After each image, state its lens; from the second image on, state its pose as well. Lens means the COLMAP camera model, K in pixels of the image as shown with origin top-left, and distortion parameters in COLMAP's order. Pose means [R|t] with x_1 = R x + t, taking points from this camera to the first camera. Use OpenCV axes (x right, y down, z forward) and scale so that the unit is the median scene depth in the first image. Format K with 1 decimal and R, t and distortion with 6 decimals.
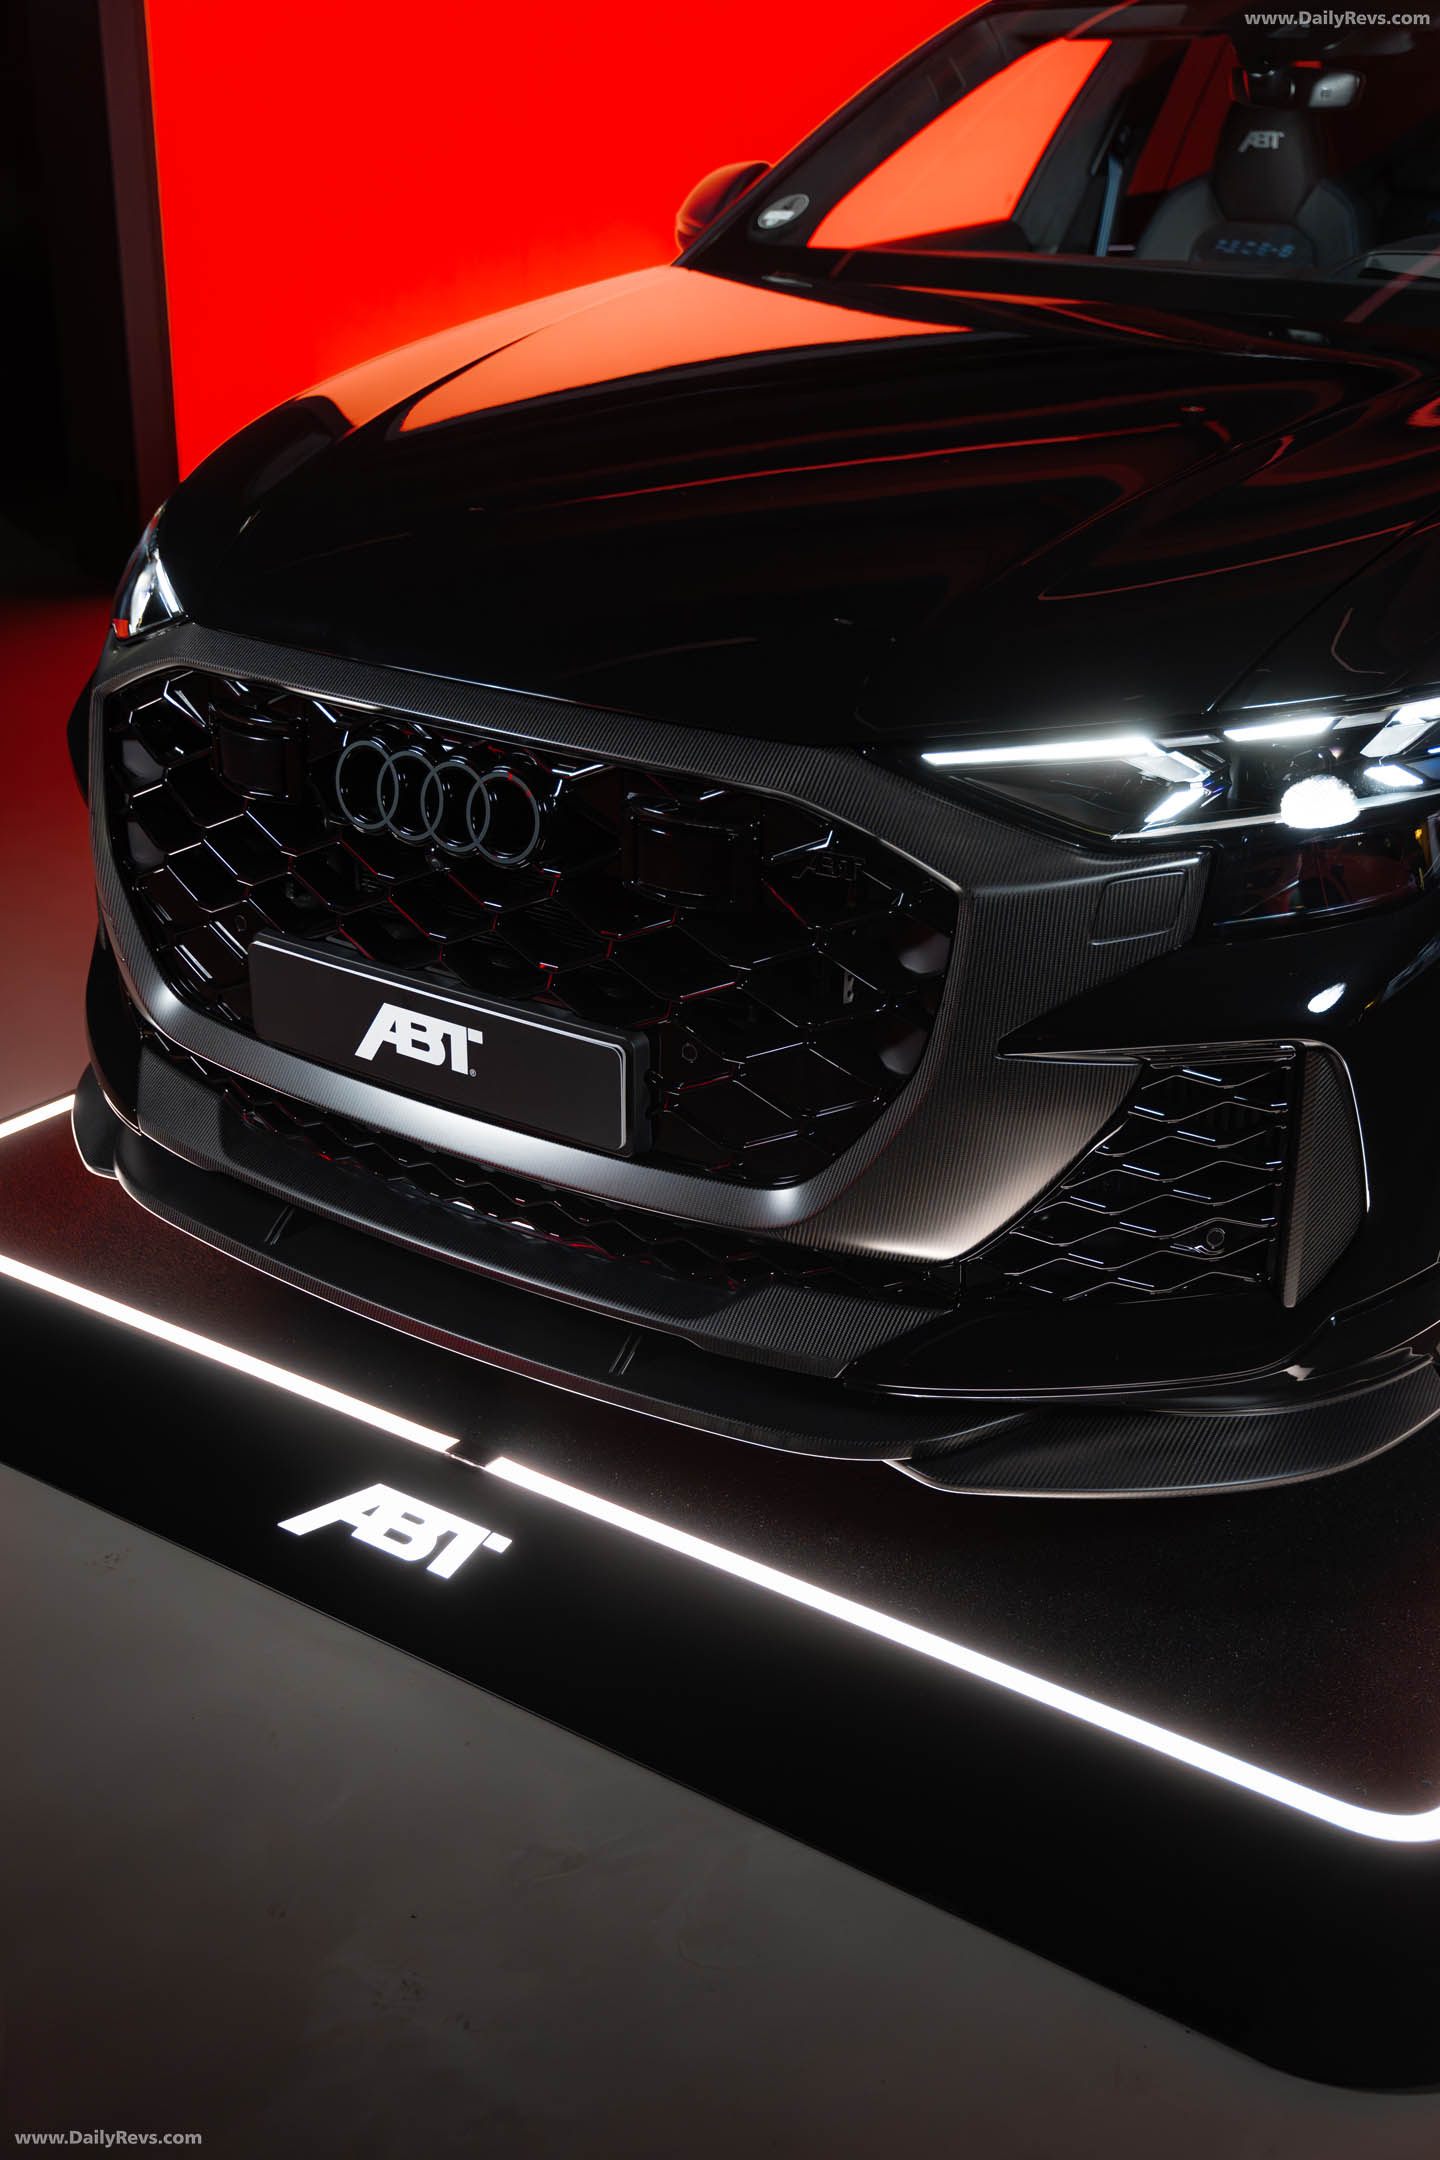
lens RADIAL K [[2549.6, 0, 720.0], [0, 2549.6, 1080.0], [0, 0, 1]] dist [-0.006969, 0.021347]
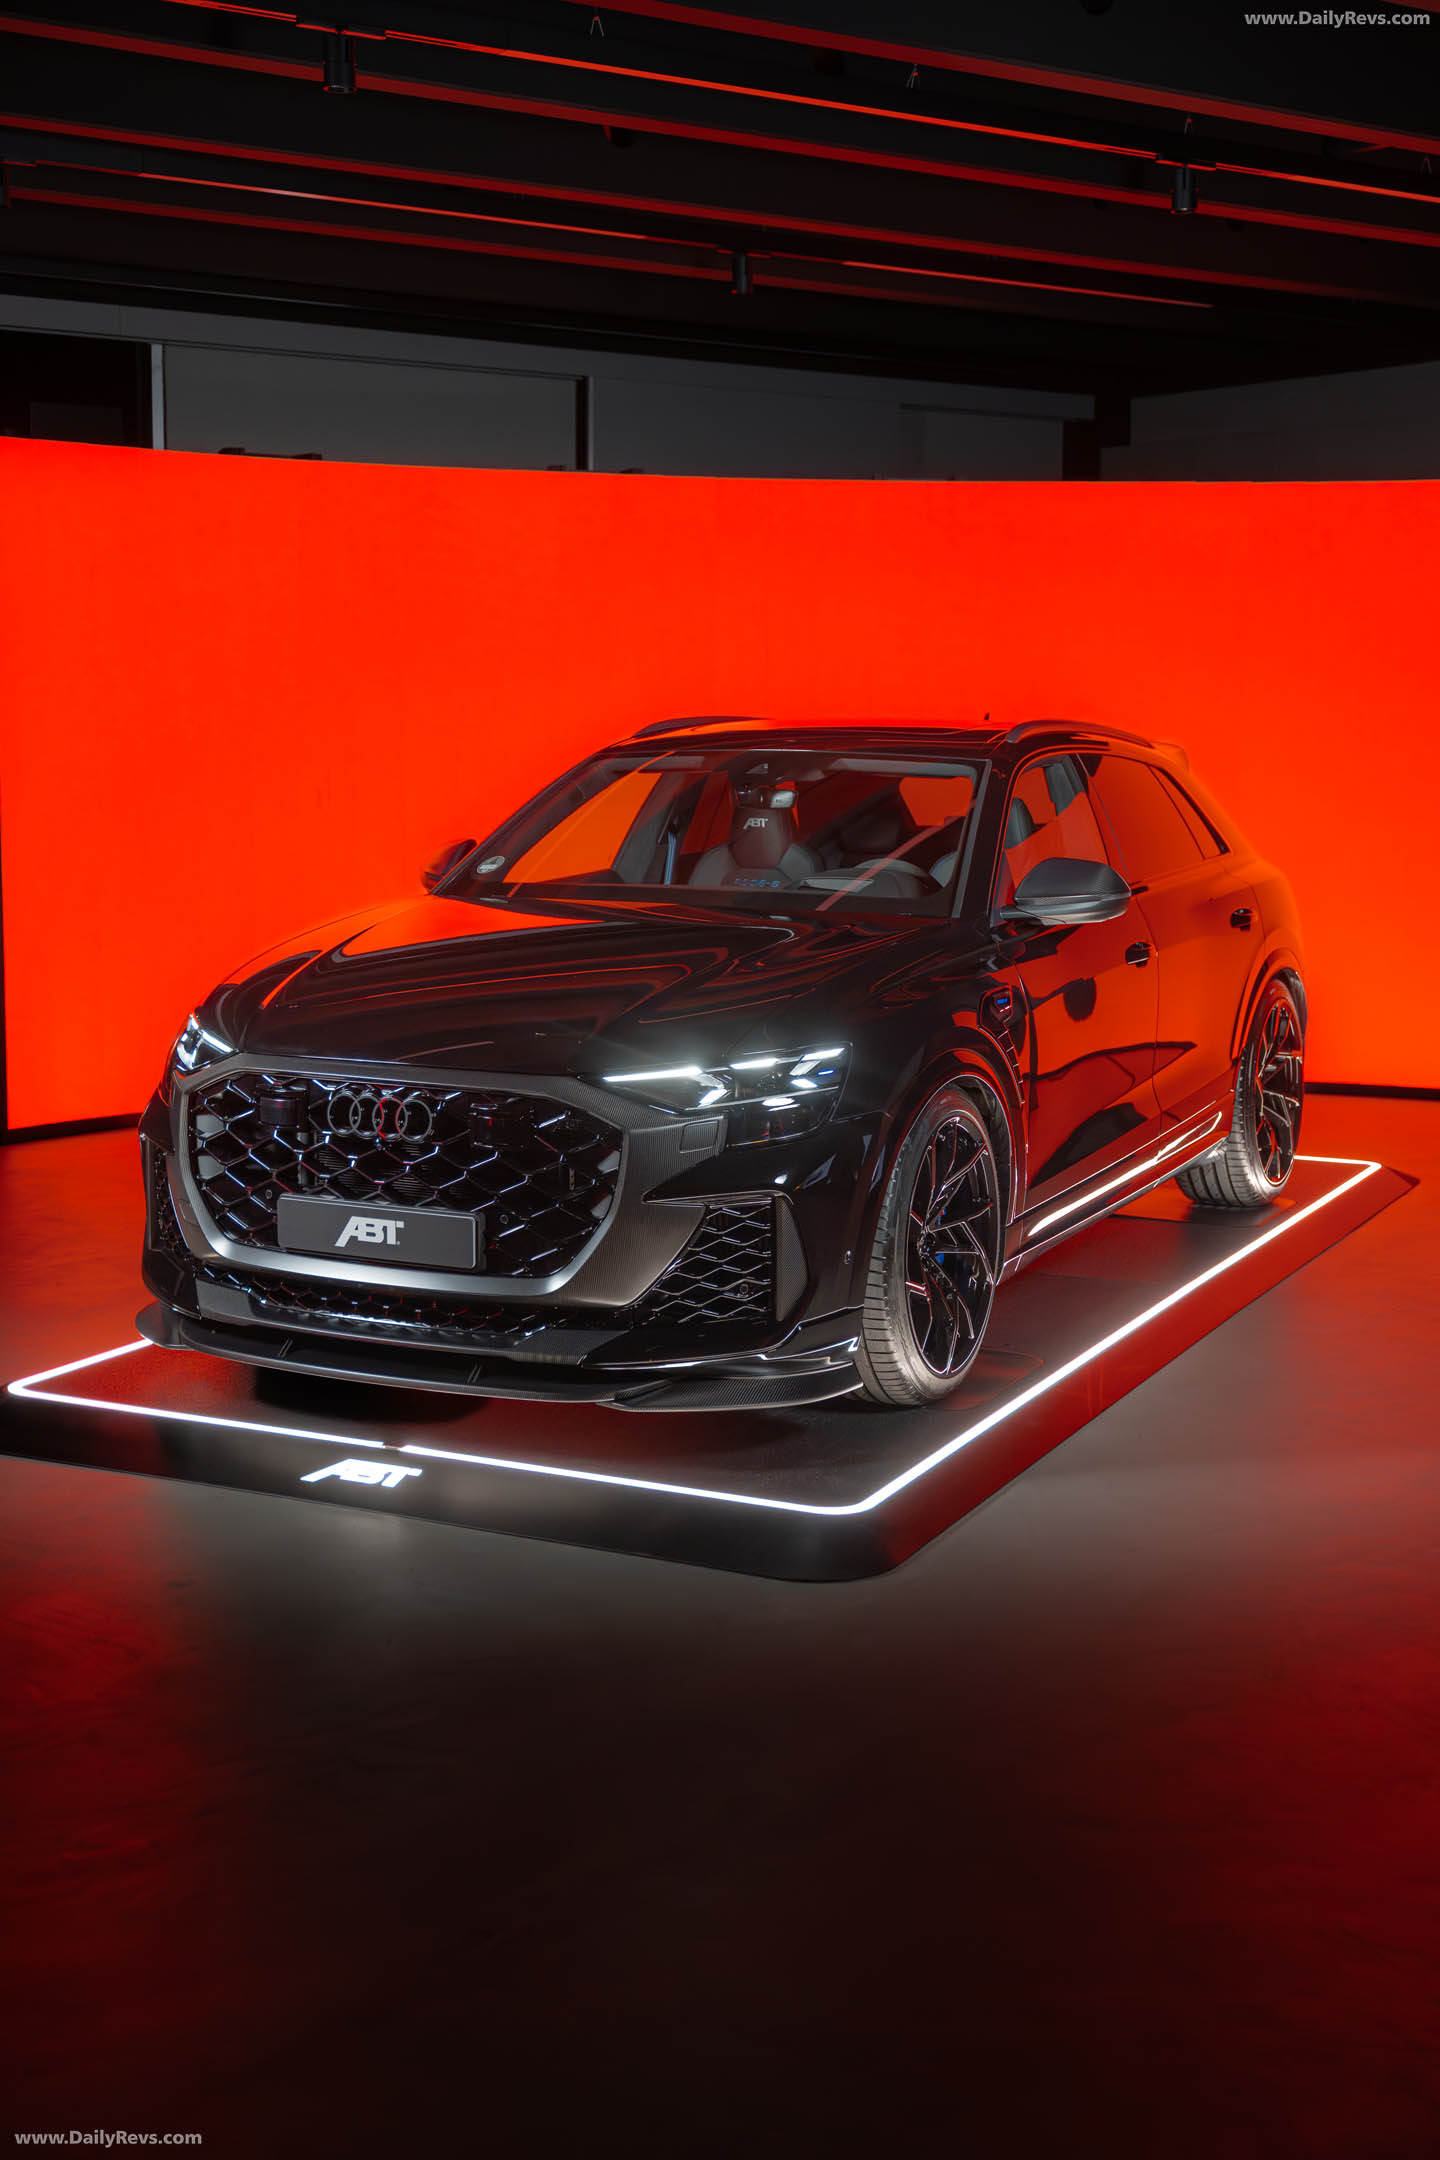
lens RADIAL K [[2806.7, 0, 720.0], [0, 2806.7, 1080.0], [0, 0, 1]] dist [0.000758, 0.021099]
pose [[0.987112, -0.027146, 0.157711, -0.204228], [0.066805, 0.965431, -0.251954, 0.490353], [-0.145419, 0.259243, 0.954802, -1.358605]]
